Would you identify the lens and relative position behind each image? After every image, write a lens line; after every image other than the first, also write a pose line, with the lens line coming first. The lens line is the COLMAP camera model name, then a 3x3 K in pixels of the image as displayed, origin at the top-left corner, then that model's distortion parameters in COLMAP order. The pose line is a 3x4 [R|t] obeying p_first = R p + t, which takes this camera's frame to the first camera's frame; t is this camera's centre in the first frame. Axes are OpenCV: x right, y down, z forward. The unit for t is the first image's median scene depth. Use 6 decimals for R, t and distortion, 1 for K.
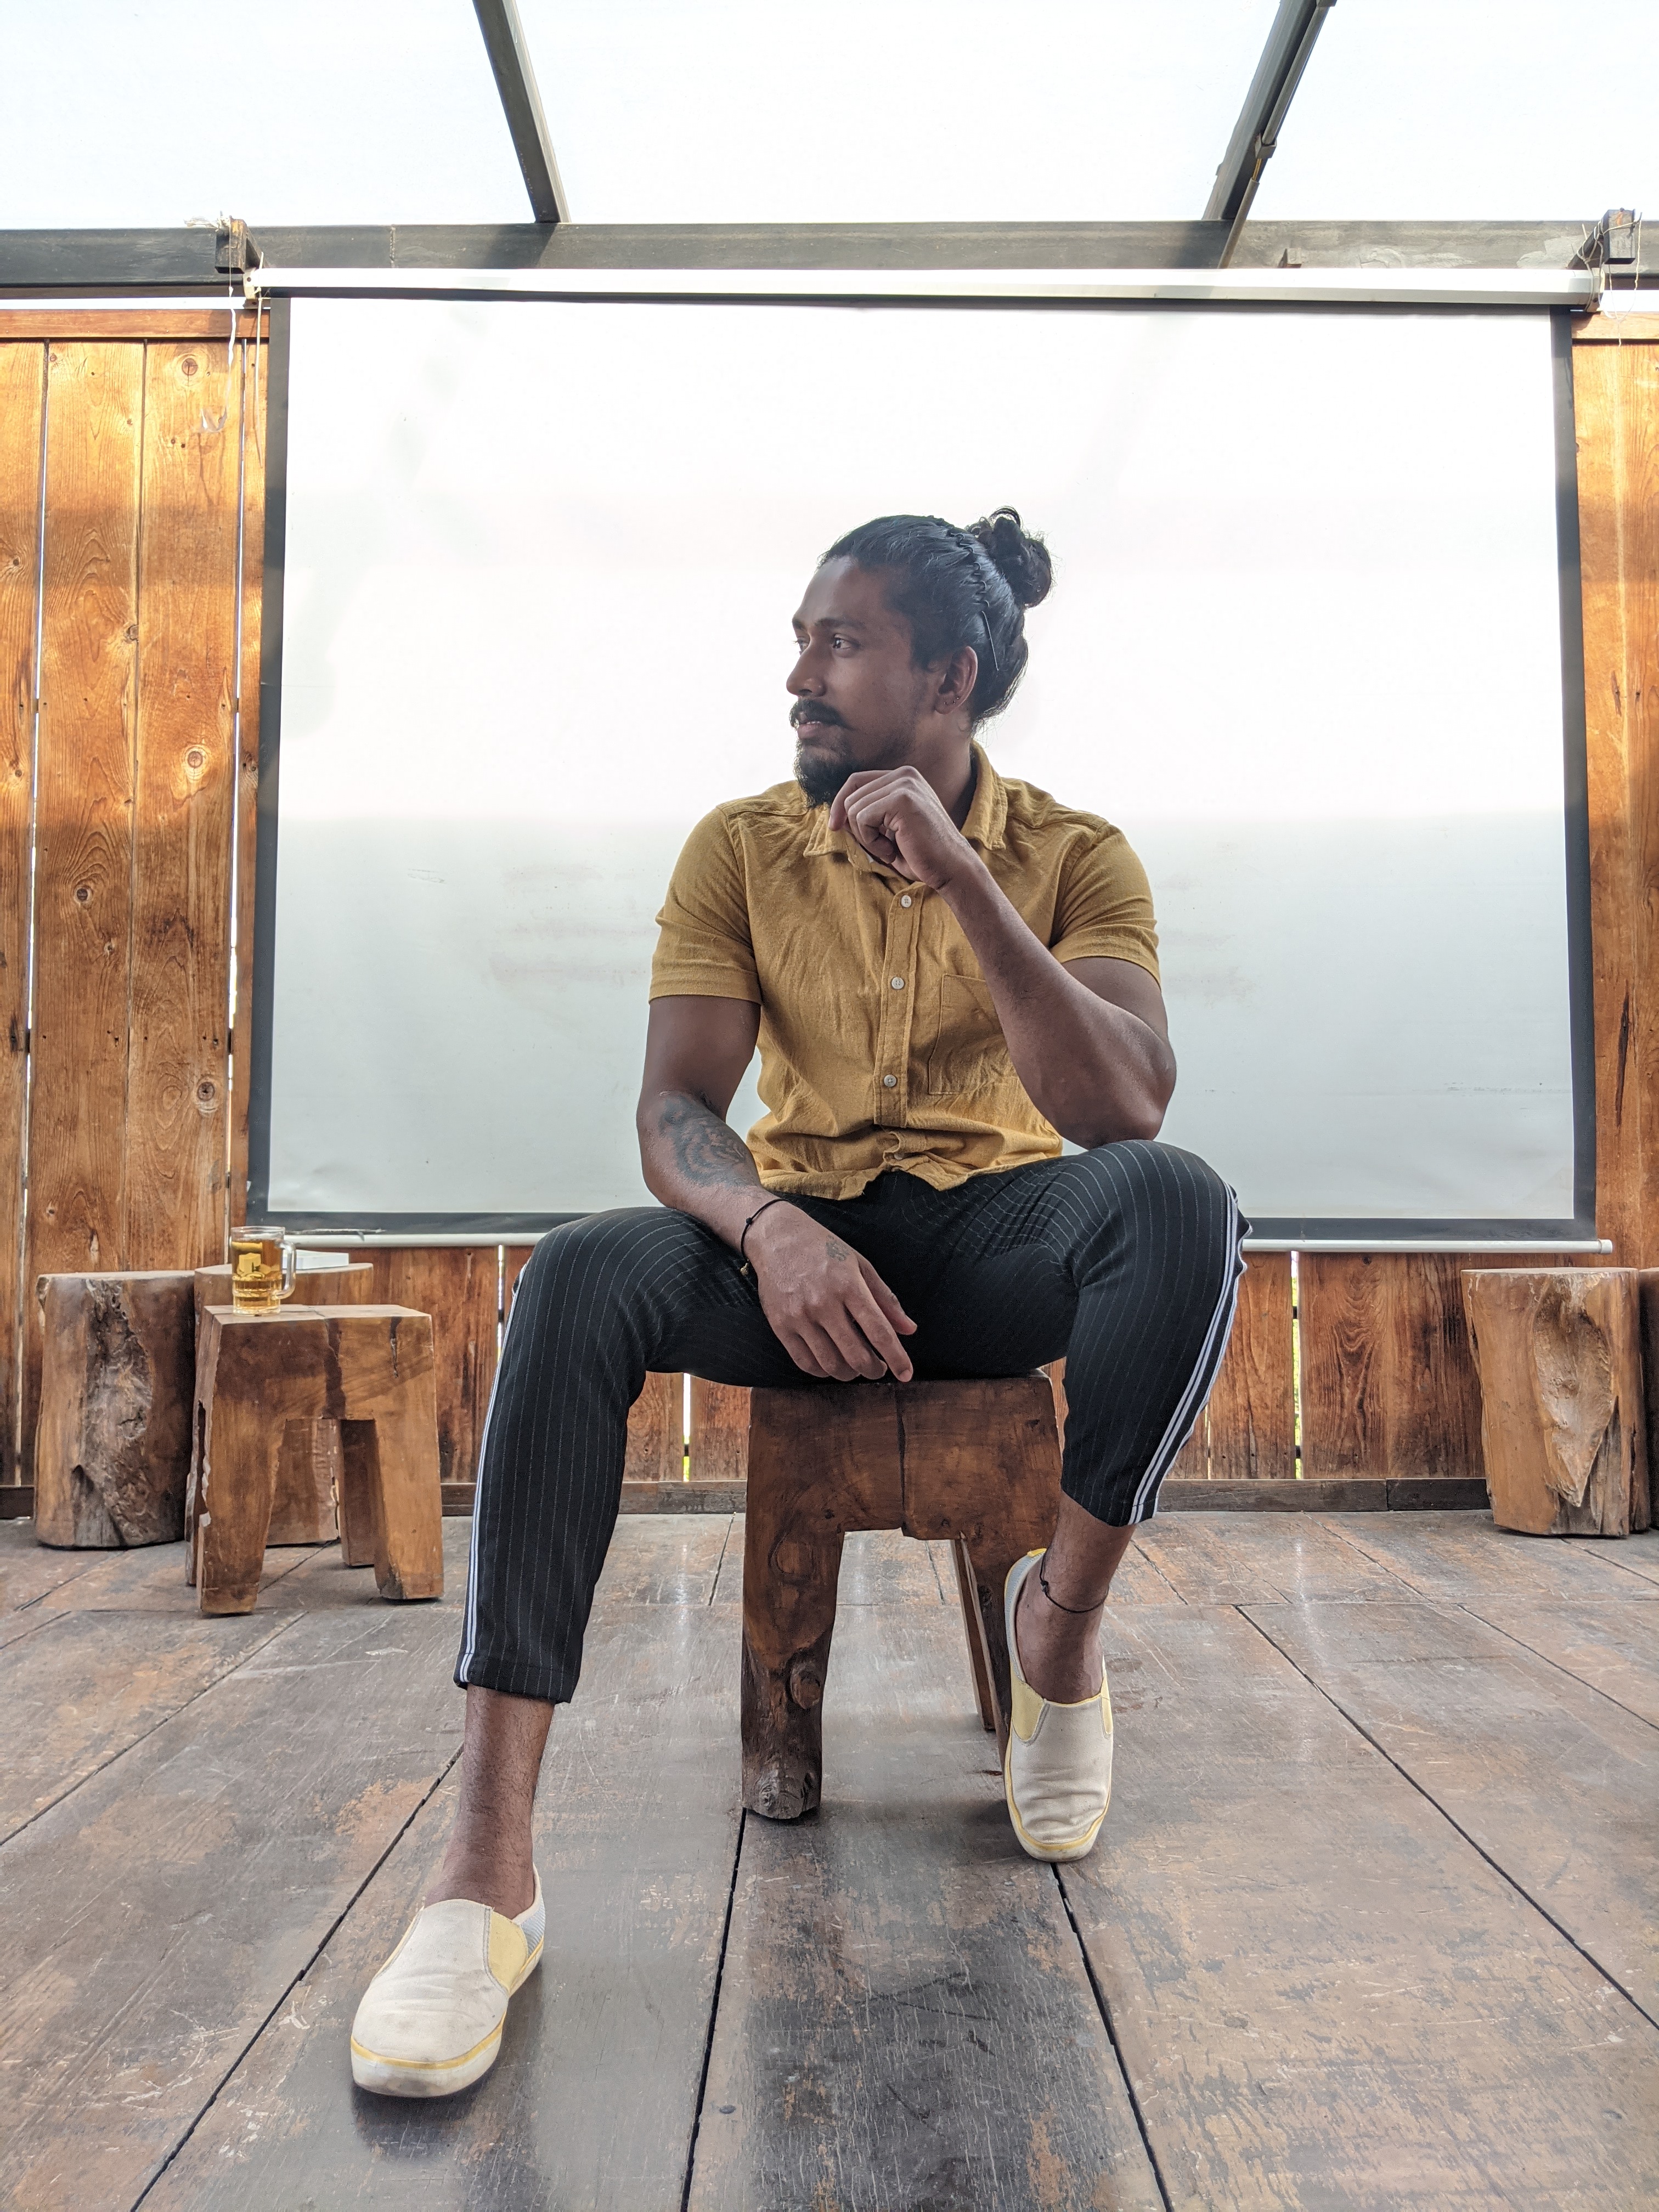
lens RADIAL K [[1721.8, 0, 851.9], [0, 1721.8, 1105.8], [0, 0, 1]] dist [0.007423, -0.079530]
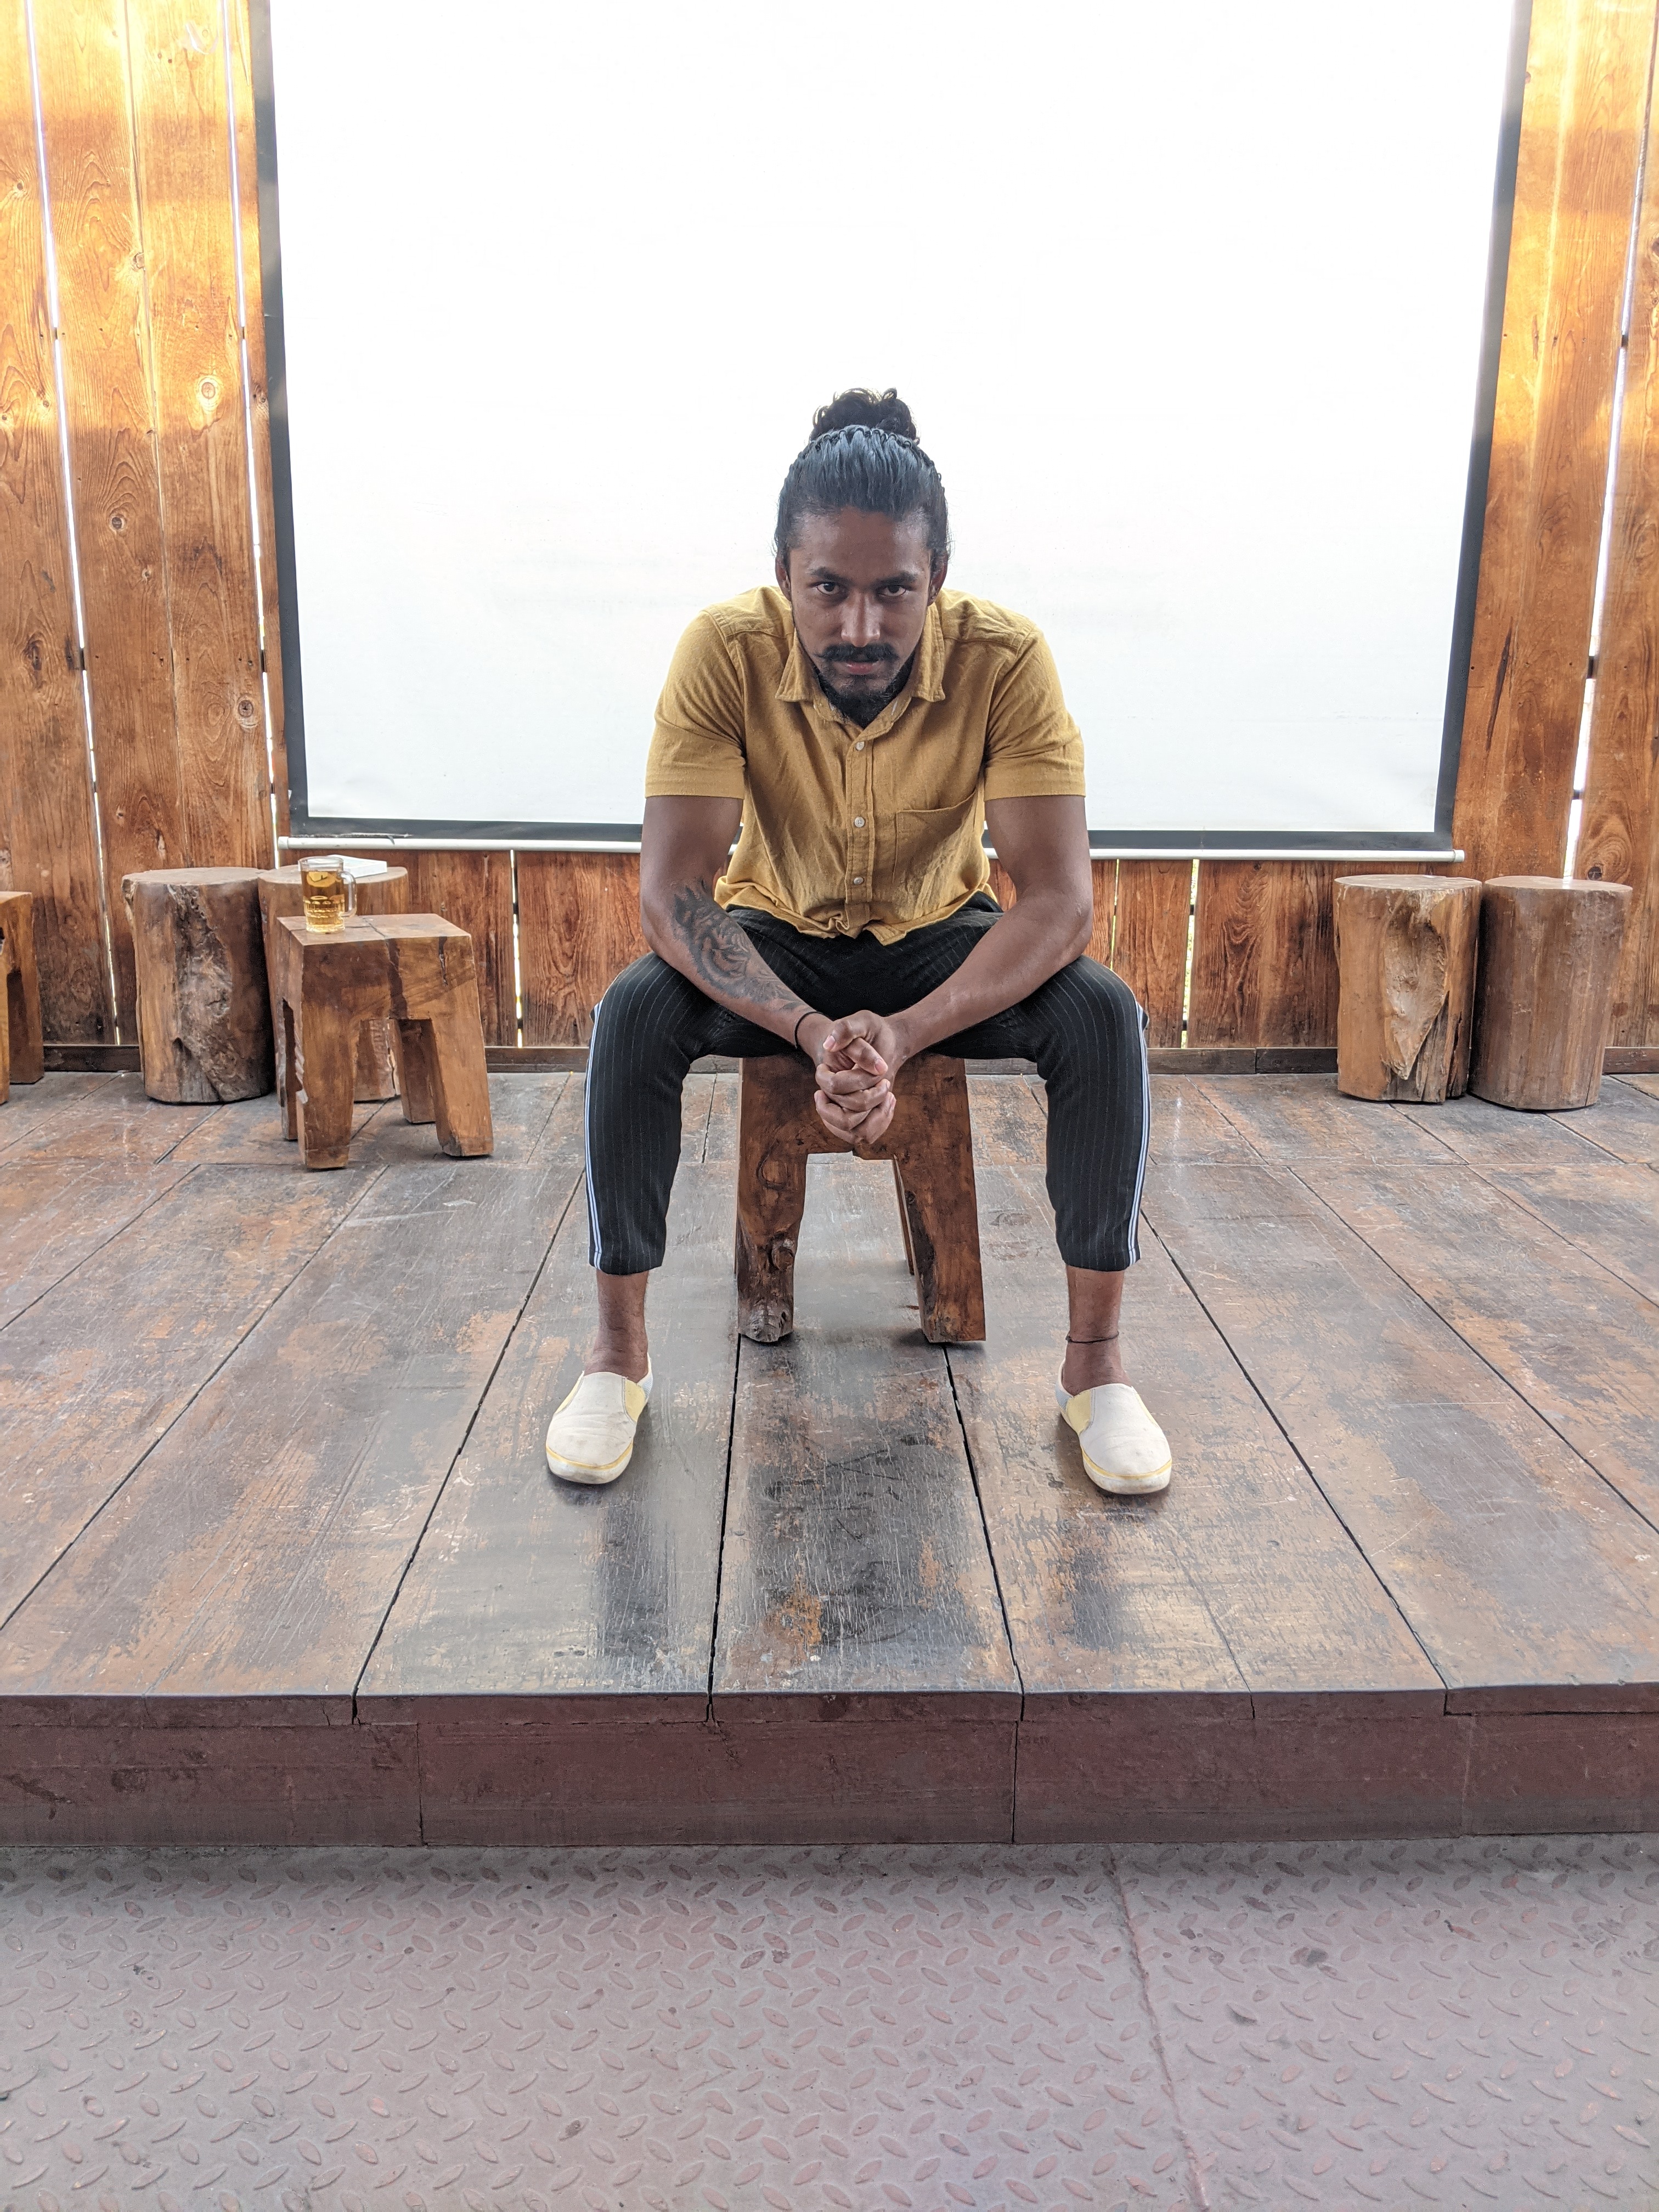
lens RADIAL K [[1742.7, 0, 826.3], [0, 1742.7, 1104.5], [0, 0, 1]] dist [0.001579, -0.122736]
pose [[0.999893, 0.009012, 0.011492, -0.004910], [-0.012104, 0.951657, 0.306926, -0.128768], [-0.008170, -0.307032, 0.951664, -0.189249]]
